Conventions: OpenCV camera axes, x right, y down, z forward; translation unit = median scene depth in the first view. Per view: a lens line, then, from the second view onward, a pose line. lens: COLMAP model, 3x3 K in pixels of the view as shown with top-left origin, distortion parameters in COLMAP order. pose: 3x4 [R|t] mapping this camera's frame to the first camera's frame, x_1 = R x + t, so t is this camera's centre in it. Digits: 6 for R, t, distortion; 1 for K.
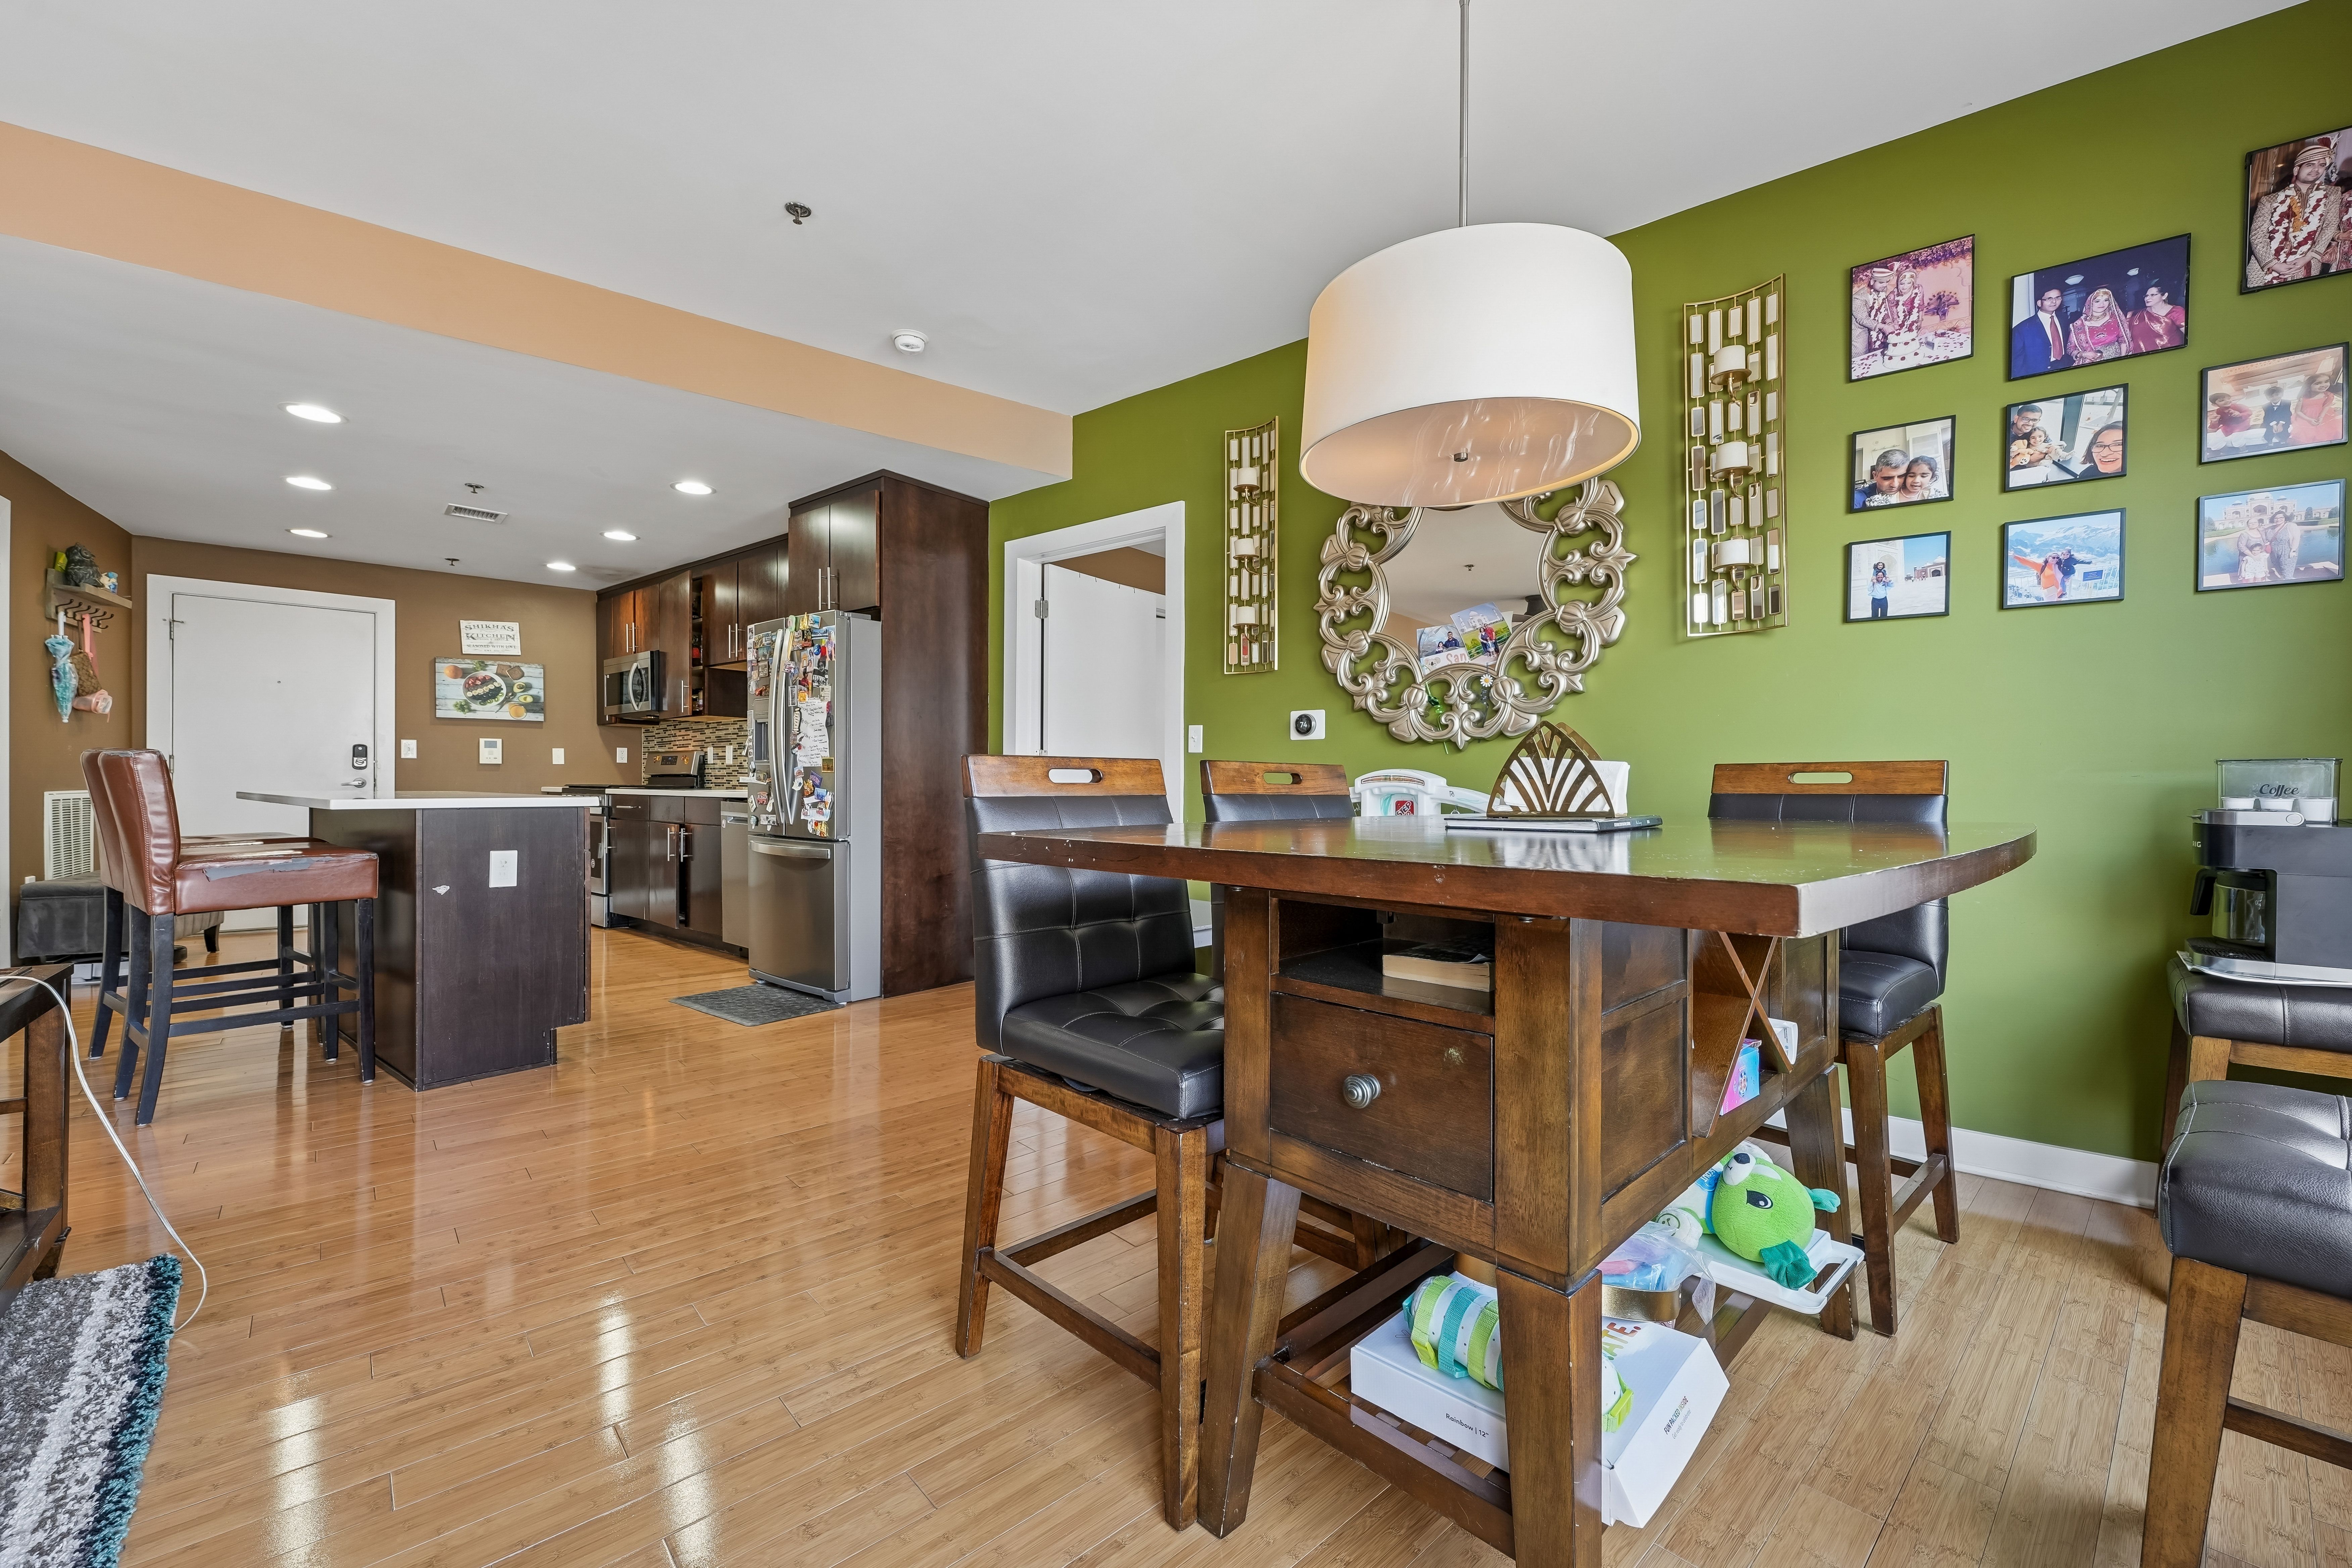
lens RADIAL K [[947.4, 0, 1181.0], [0, 947.4, 788.6], [0, 0, 1]] dist [0.002152, -0.000411]
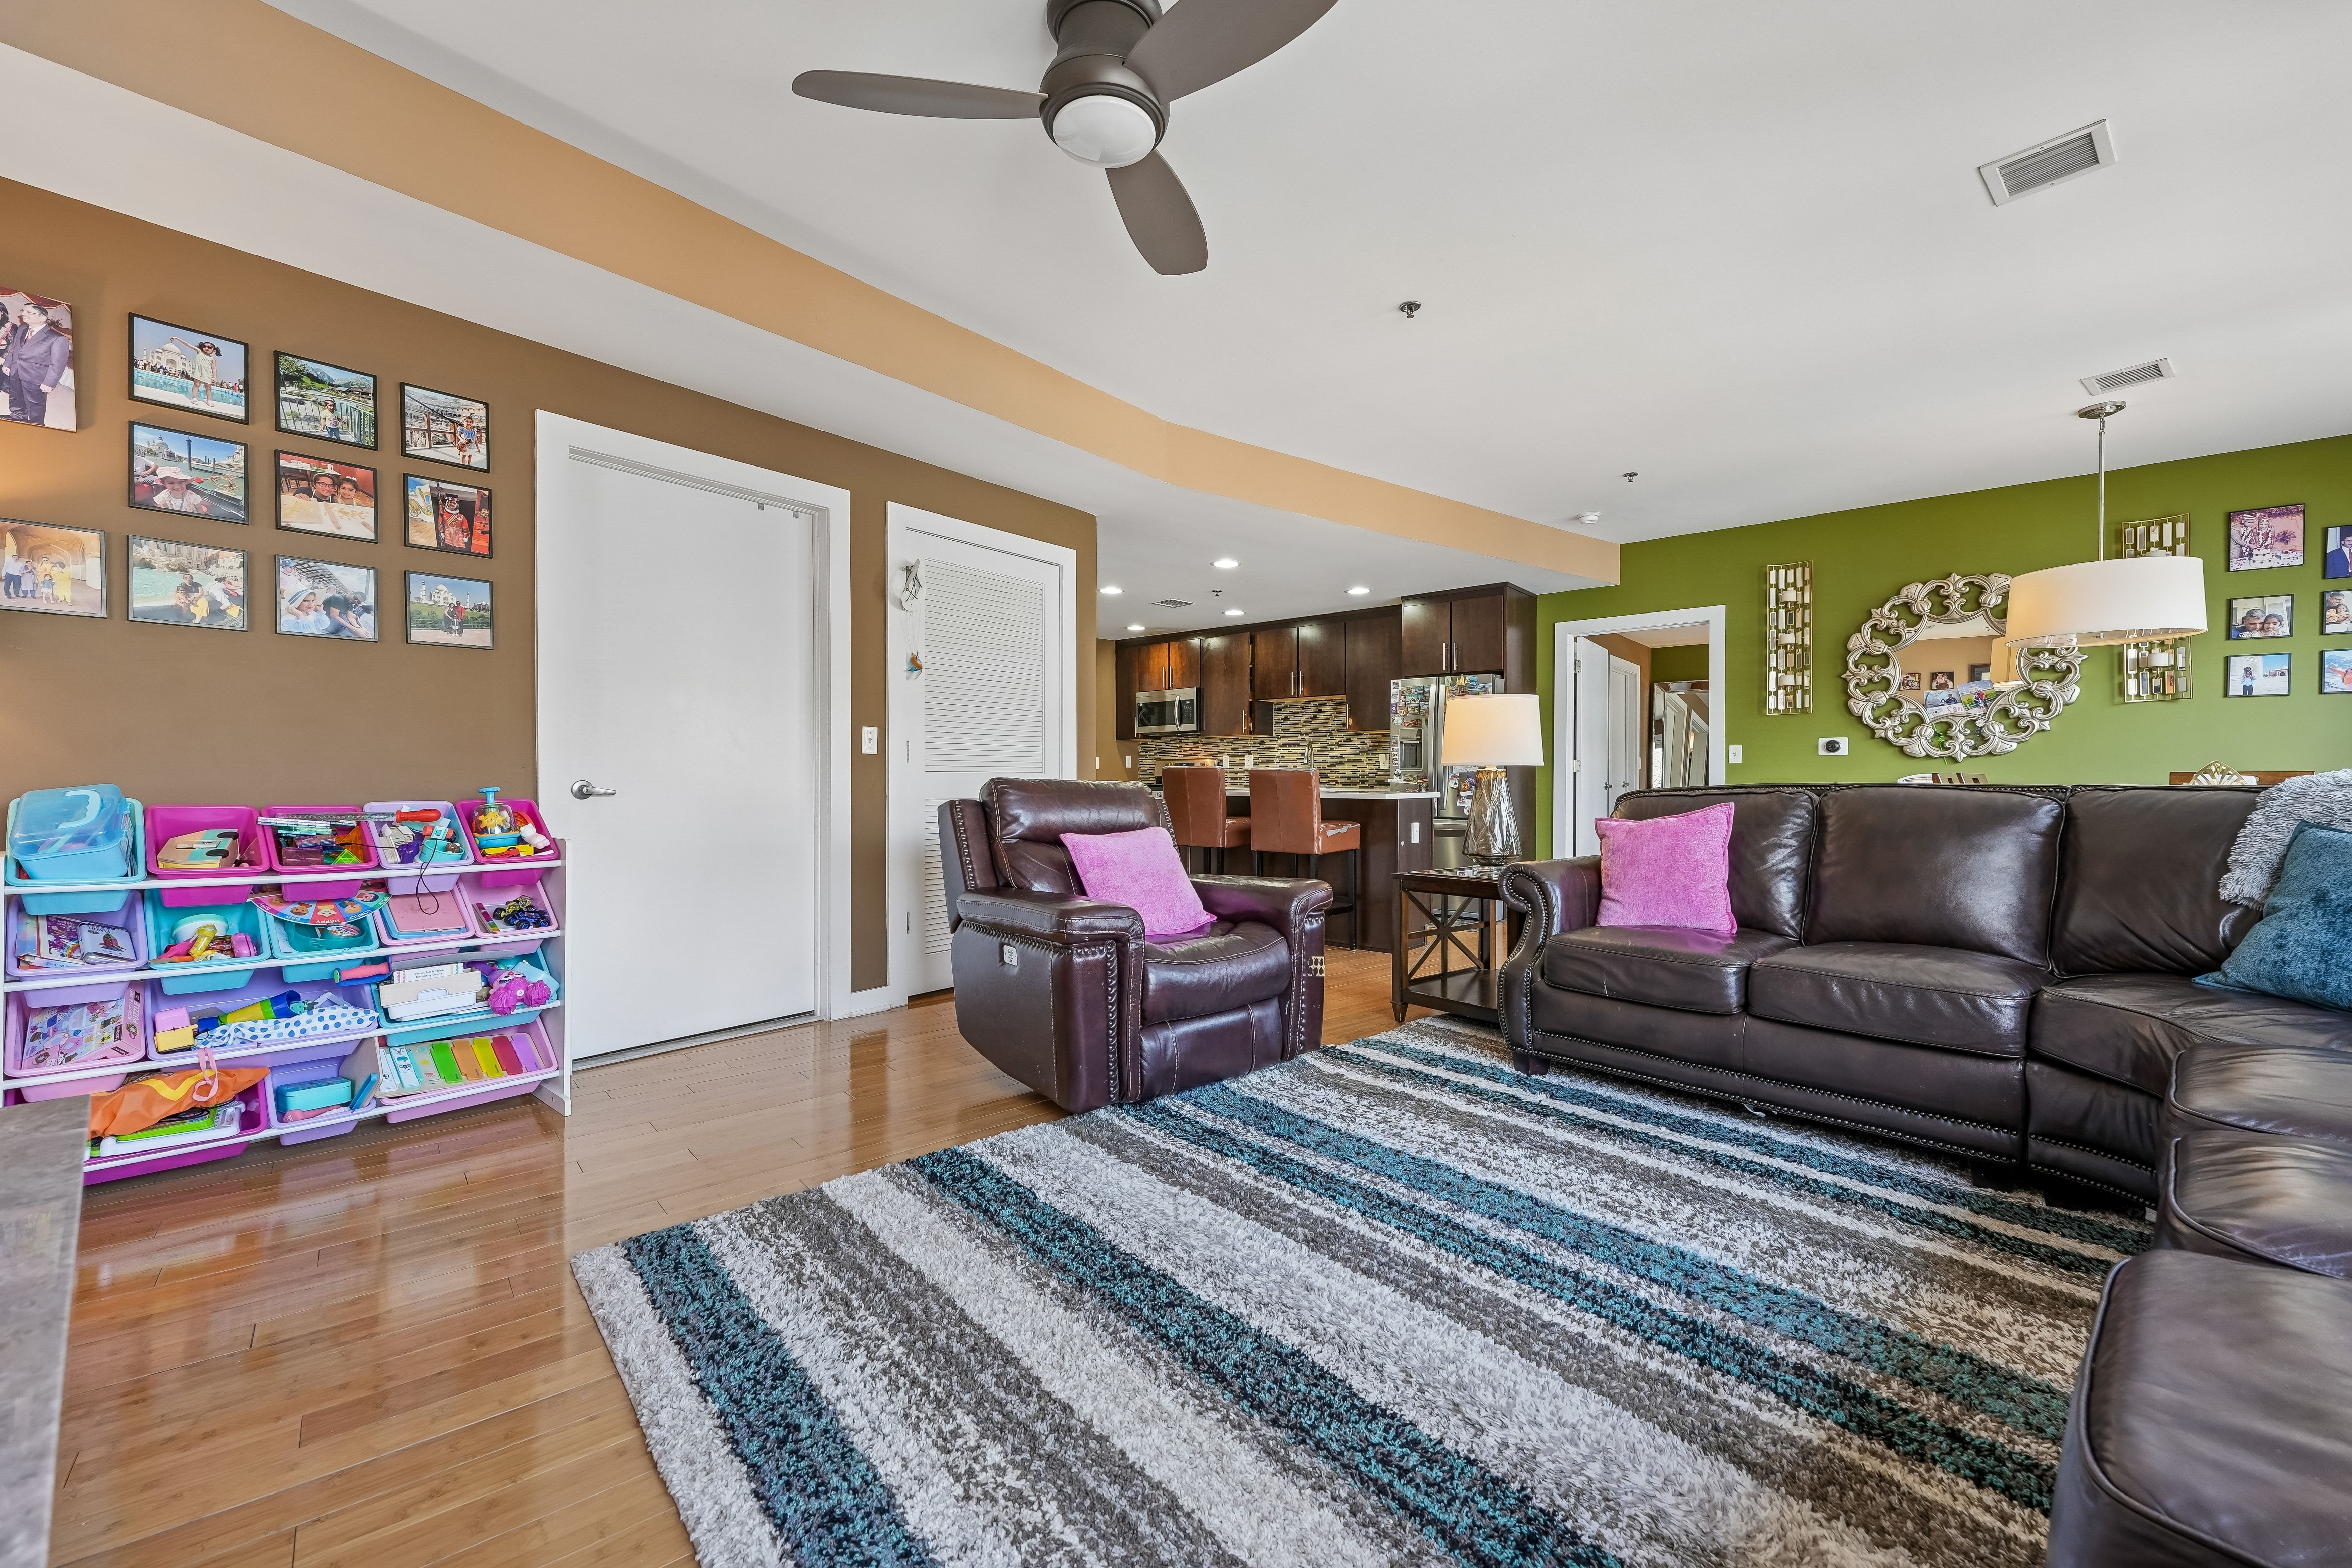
lens RADIAL K [[947.4, 0, 1176.6], [0, 947.4, 784.4], [0, 0, 1]] dist [0.002152, -0.000411]
pose [[0.999873, -0.006459, -0.014579, -1.044577], [0.006519, 0.999970, 0.004120, -0.016016], [0.014552, -0.004214, 0.999885, -0.711680]]
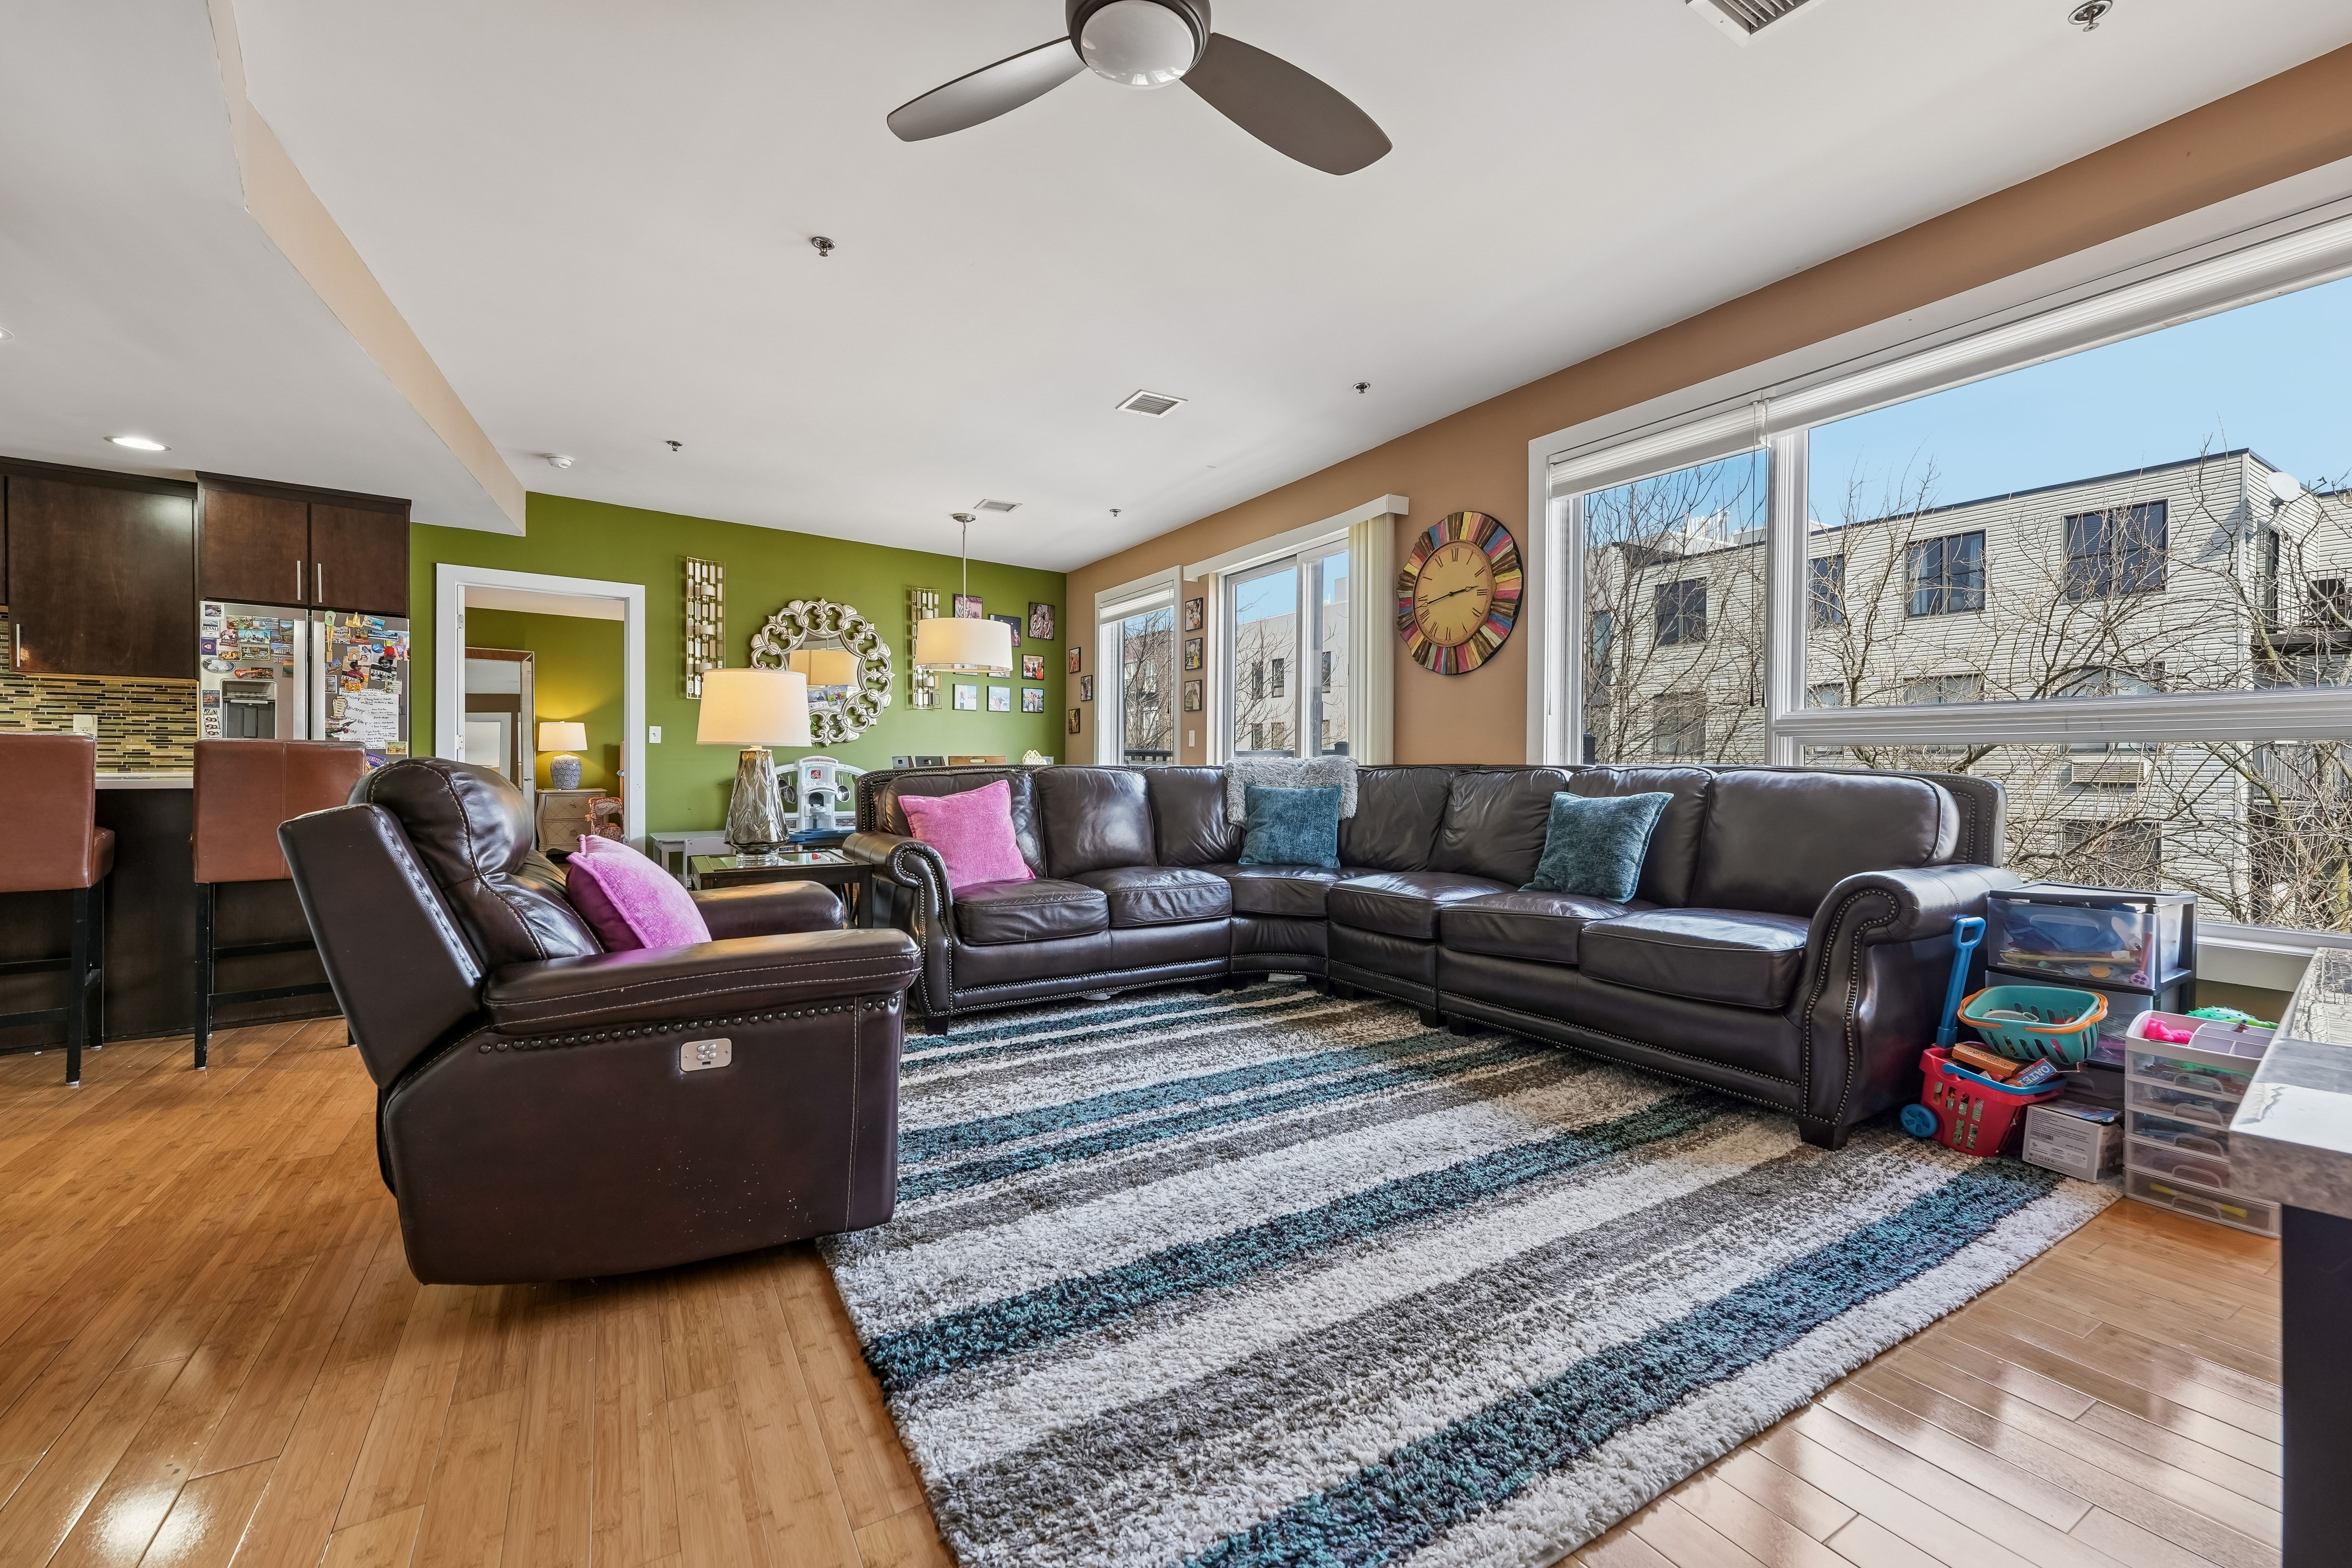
lens RADIAL K [[947.4, 0, 1187.2], [0, 947.4, 774.5], [0, 0, 1]] dist [0.002152, -0.000411]
pose [[0.187765, -0.019783, 0.982015, -1.631372], [-0.002976, 0.999781, 0.020710, -0.023149], [-0.982209, -0.006811, 0.187665, -0.238682]]
